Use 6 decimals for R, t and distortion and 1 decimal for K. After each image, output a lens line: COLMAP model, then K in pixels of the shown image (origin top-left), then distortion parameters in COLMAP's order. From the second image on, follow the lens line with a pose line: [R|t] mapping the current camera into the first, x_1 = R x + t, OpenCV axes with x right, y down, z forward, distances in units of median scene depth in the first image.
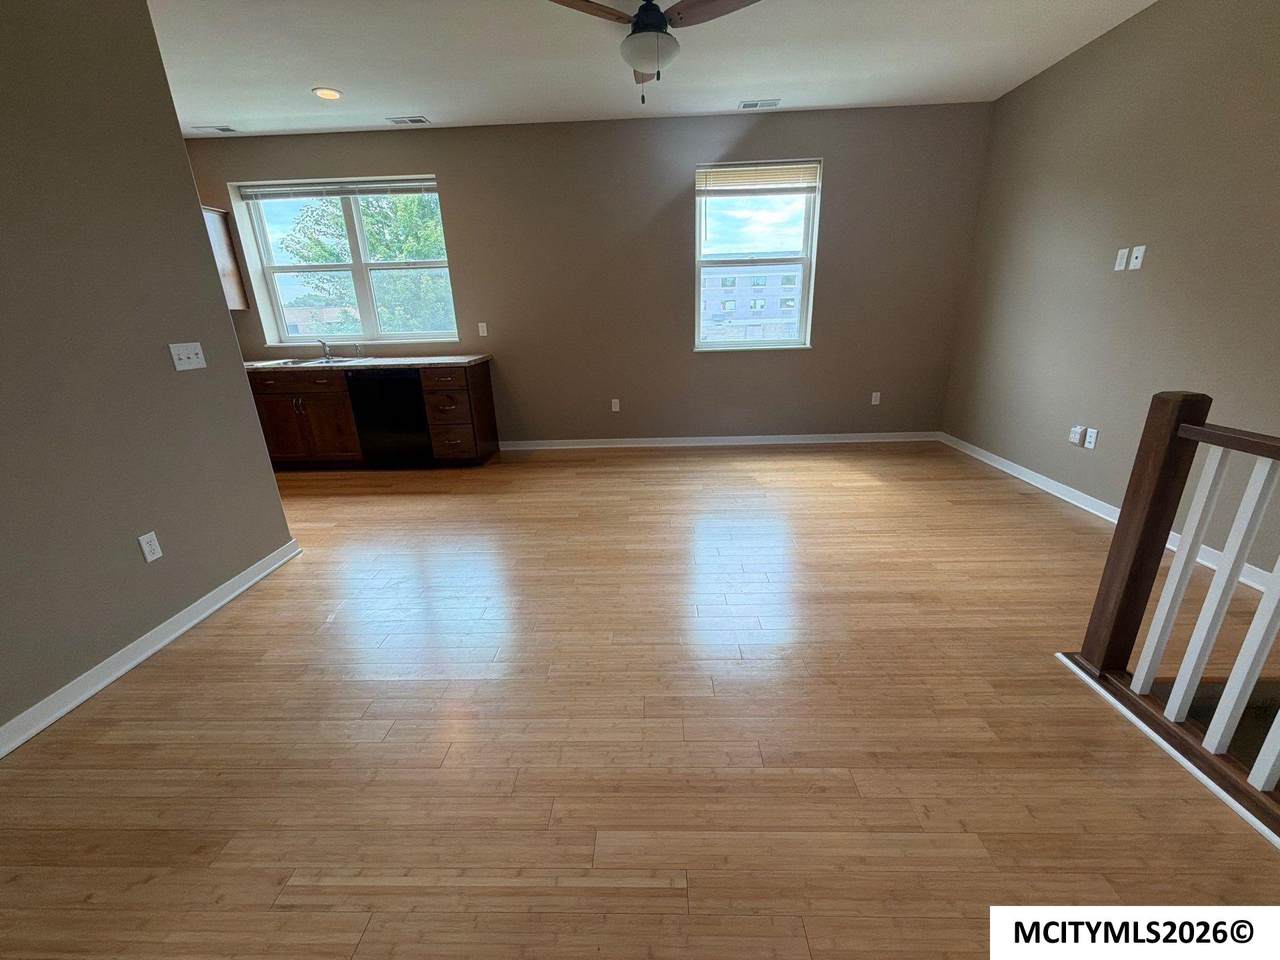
lens RADIAL K [[509.2, 0, 640.7], [0, 509.2, 481.6], [0, 0, 1]] dist [-0.000972, -0.000264]
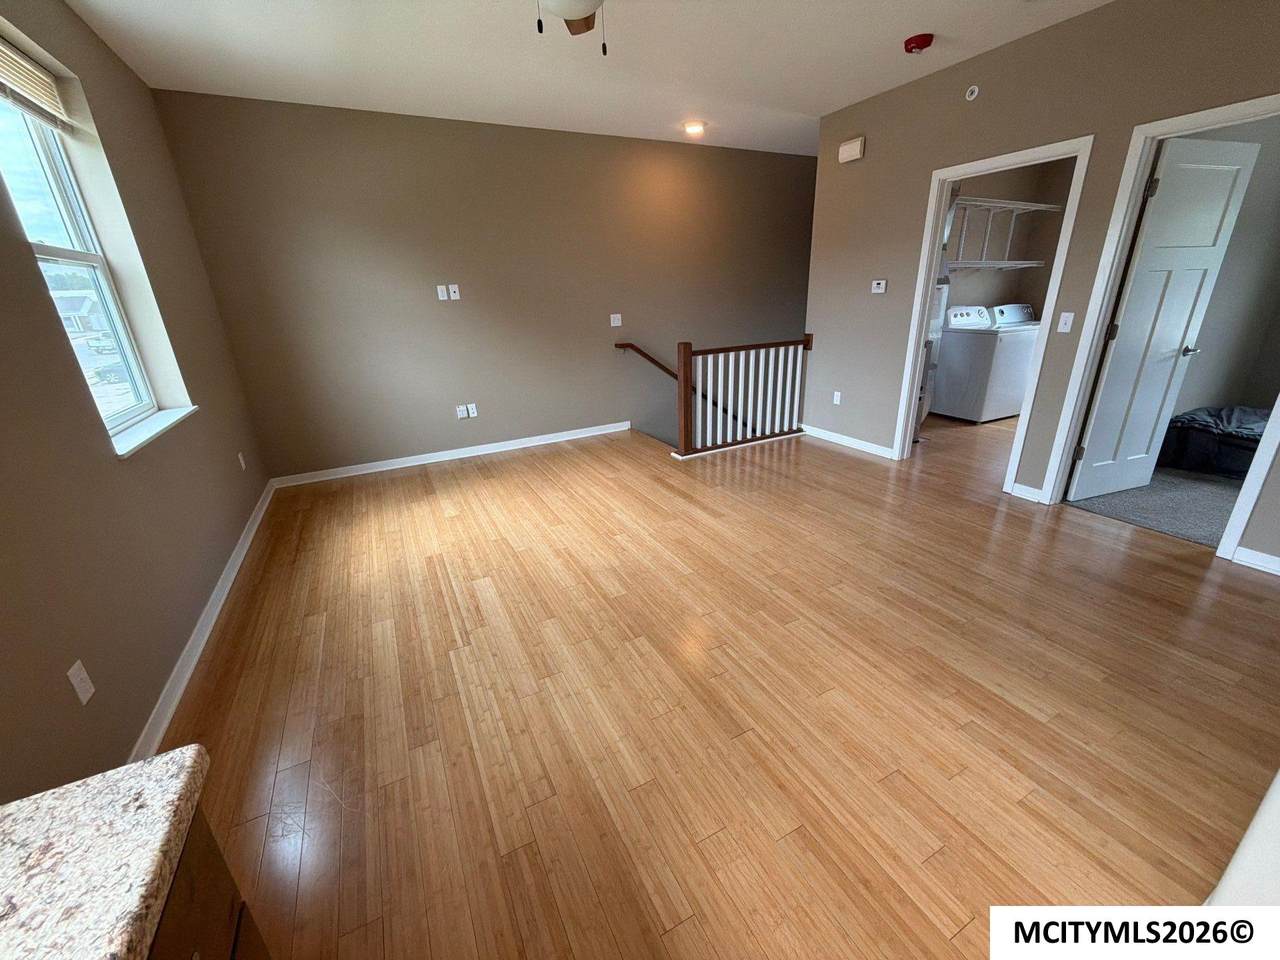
lens RADIAL K [[509.2, 0, 640.7], [0, 509.2, 481.6], [0, 0, 1]] dist [-0.000972, -0.000264]
pose [[-0.481092, -0.257789, 0.837911, -0.574910], [0.334149, 0.829715, 0.447122, -0.361403], [-0.810490, 0.495094, -0.313029, 1.021133]]
